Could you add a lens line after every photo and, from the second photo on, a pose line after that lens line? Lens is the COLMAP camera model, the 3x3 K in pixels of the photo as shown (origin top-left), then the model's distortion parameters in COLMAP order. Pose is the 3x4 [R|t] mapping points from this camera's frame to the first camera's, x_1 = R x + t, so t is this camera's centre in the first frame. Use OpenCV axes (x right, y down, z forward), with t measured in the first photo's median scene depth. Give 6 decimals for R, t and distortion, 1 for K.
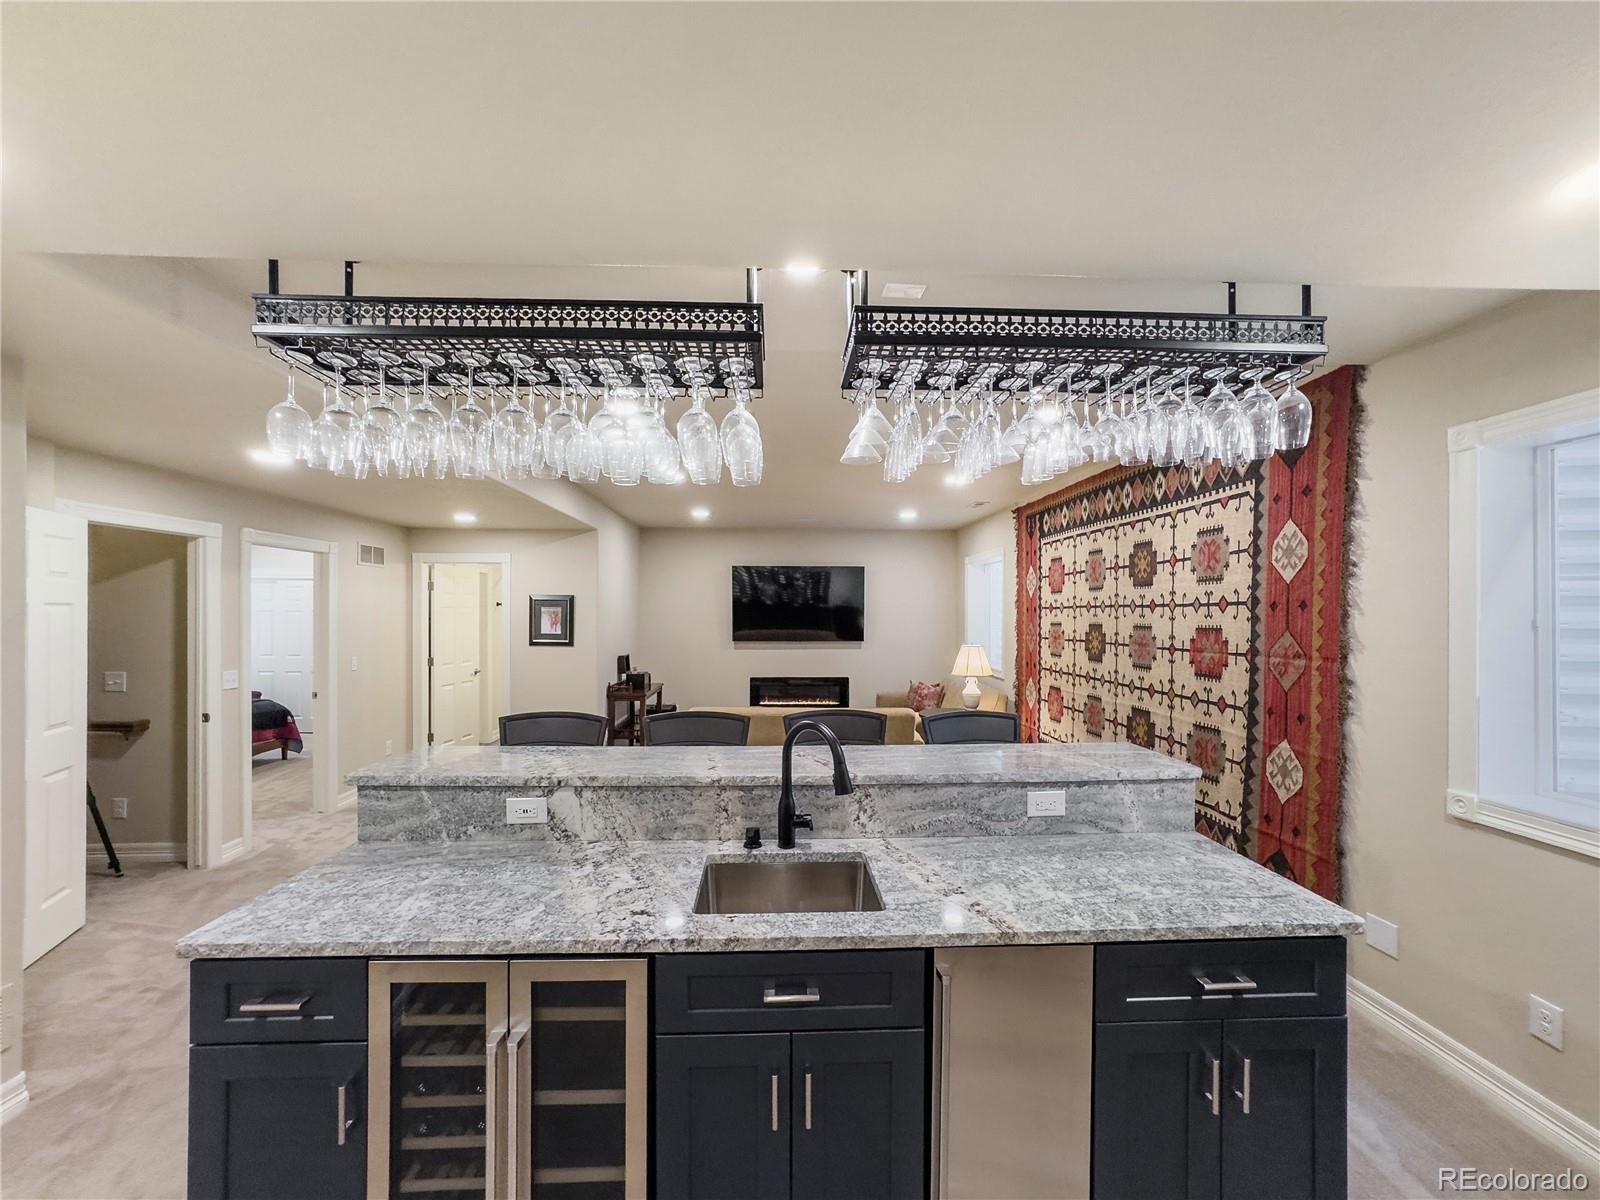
lens RADIAL K [[659.3, 0, 805.0], [0, 659.3, 611.5], [0, 0, 1]] dist [-0.028633, 0.012303]
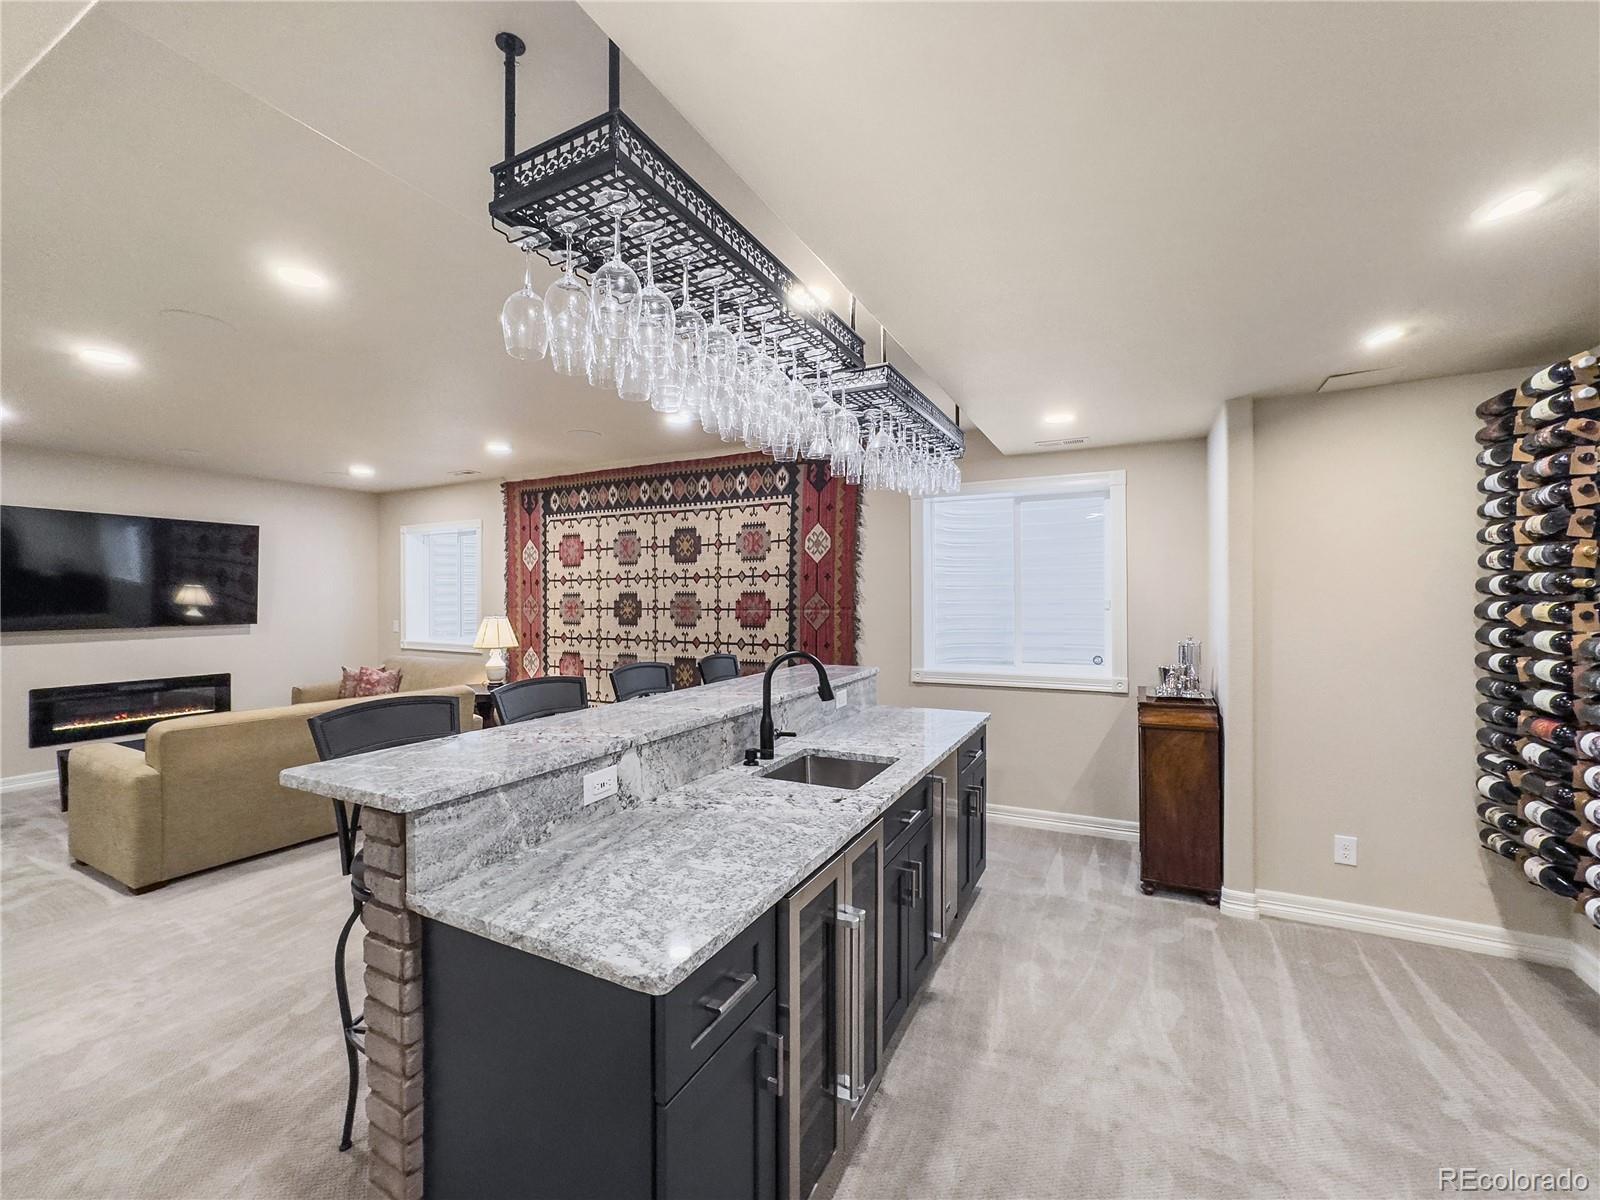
lens RADIAL K [[659.3, 0, 800.9], [0, 659.3, 600.2], [0, 0, 1]] dist [-0.028633, 0.012303]
pose [[0.495360, -0.008523, 0.868646, -0.650790], [0.002134, 0.999961, 0.008595, 0.032680], [-0.868685, -0.002404, 0.495359, 0.210523]]
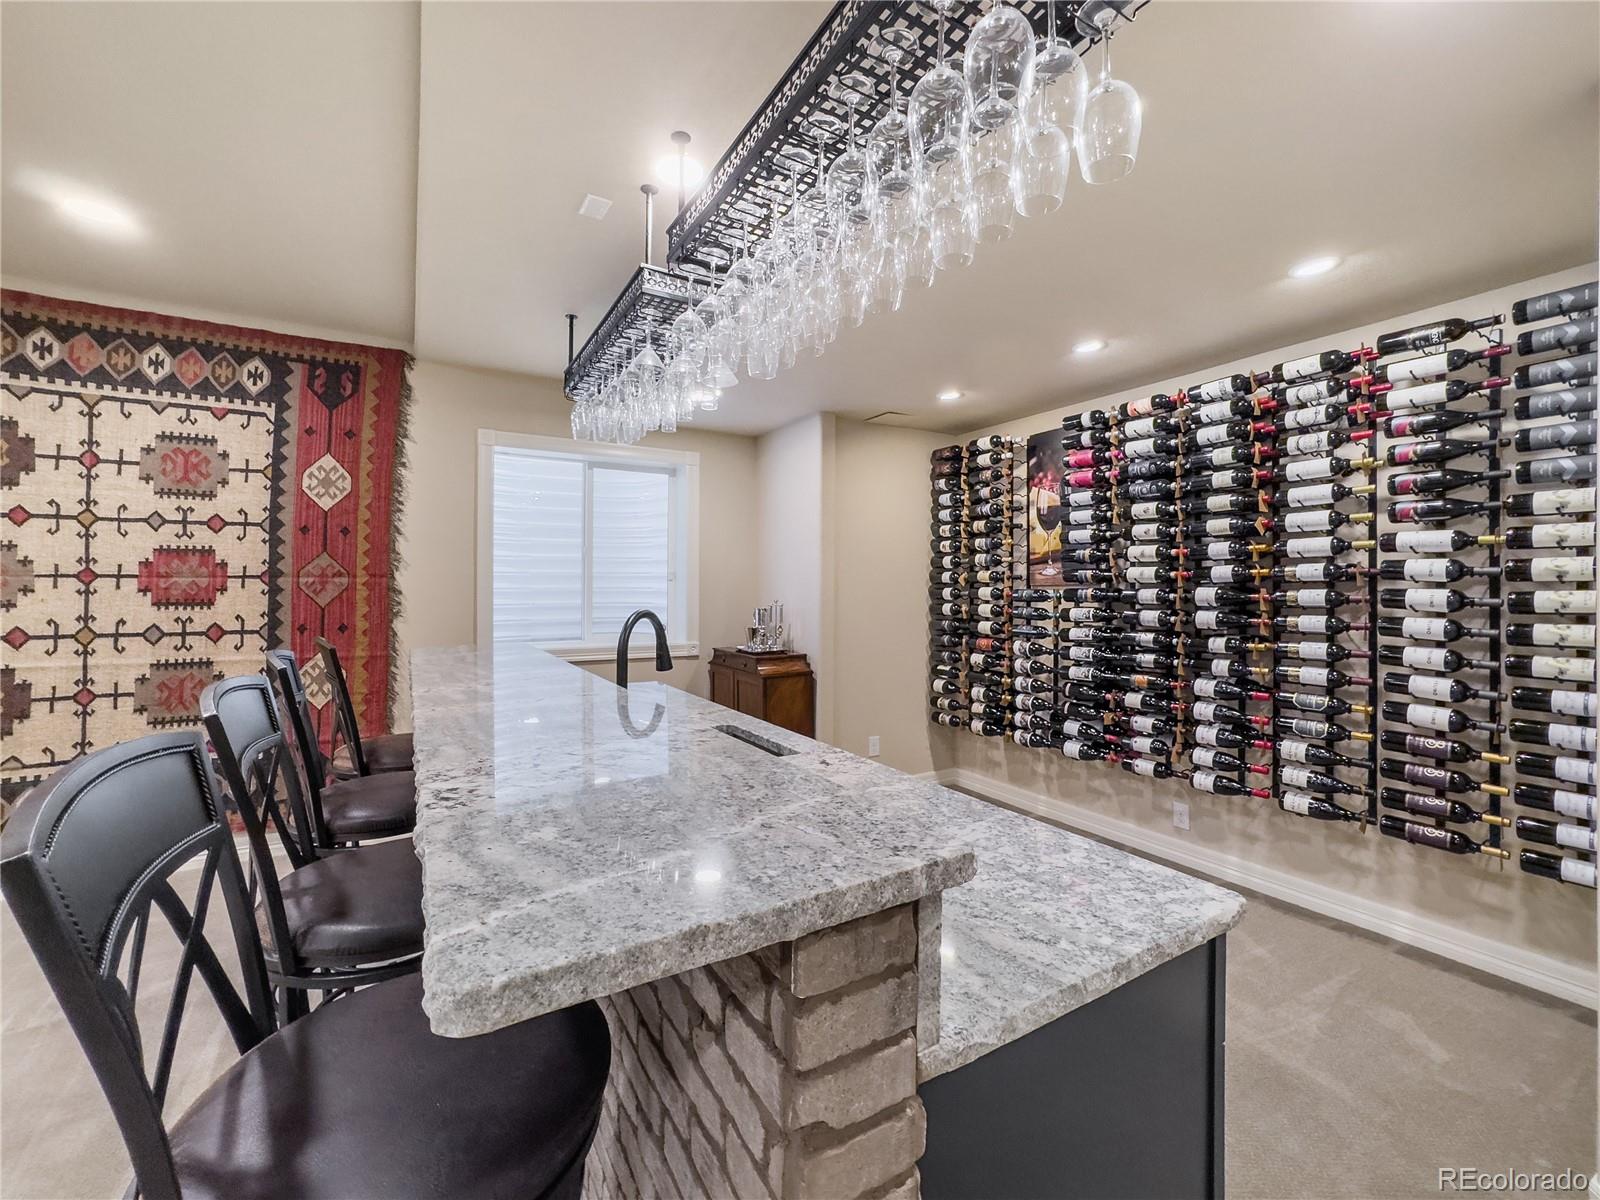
lens RADIAL K [[659.3, 0, 791.8], [0, 659.3, 587.3], [0, 0, 1]] dist [-0.028633, 0.012303]
pose [[-0.458208, -0.002960, 0.888840, -0.579899], [-0.009038, 0.999958, -0.001329, 0.077496], [-0.888799, -0.008643, -0.458215, 0.746481]]
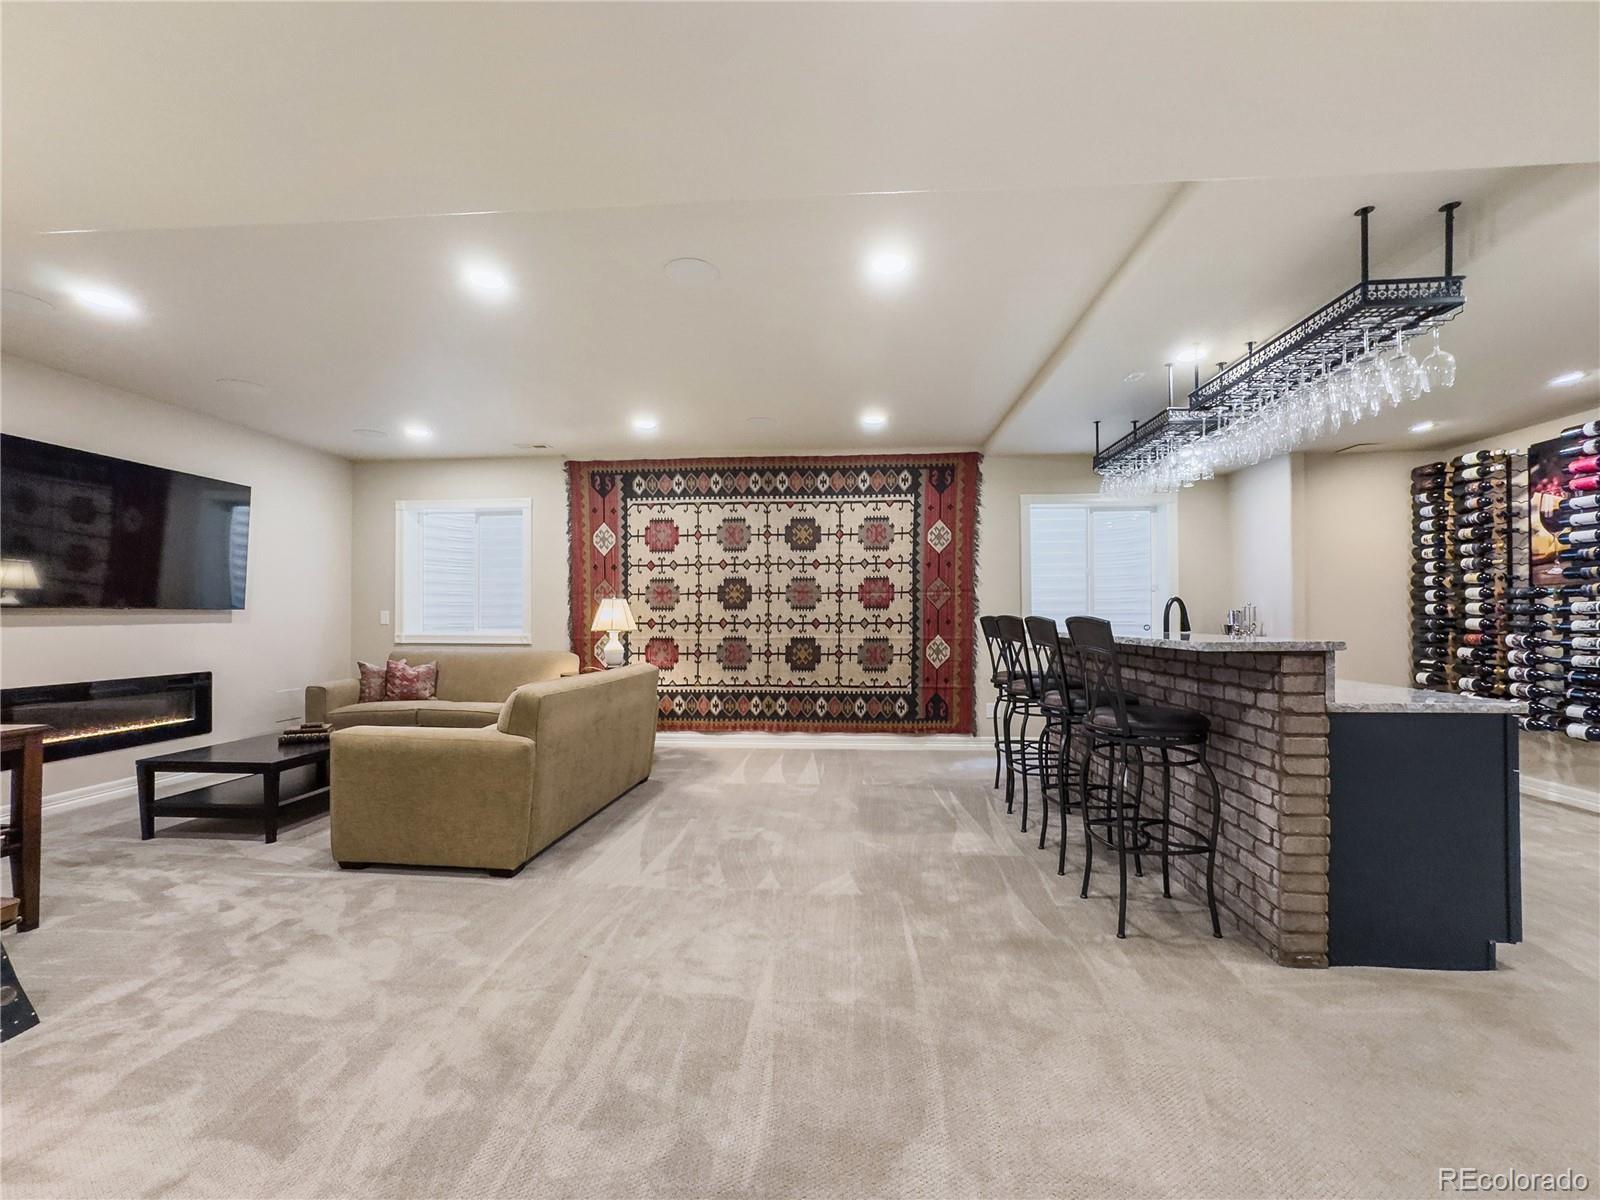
lens RADIAL K [[659.3, 0, 813.9], [0, 659.3, 612.4], [0, 0, 1]] dist [-0.028633, 0.012303]
pose [[0.115073, 0.001064, 0.993356, -1.146516], [-0.000154, 0.999999, -0.001053, 0.125203], [-0.993357, -0.000031, 0.115073, 1.066666]]
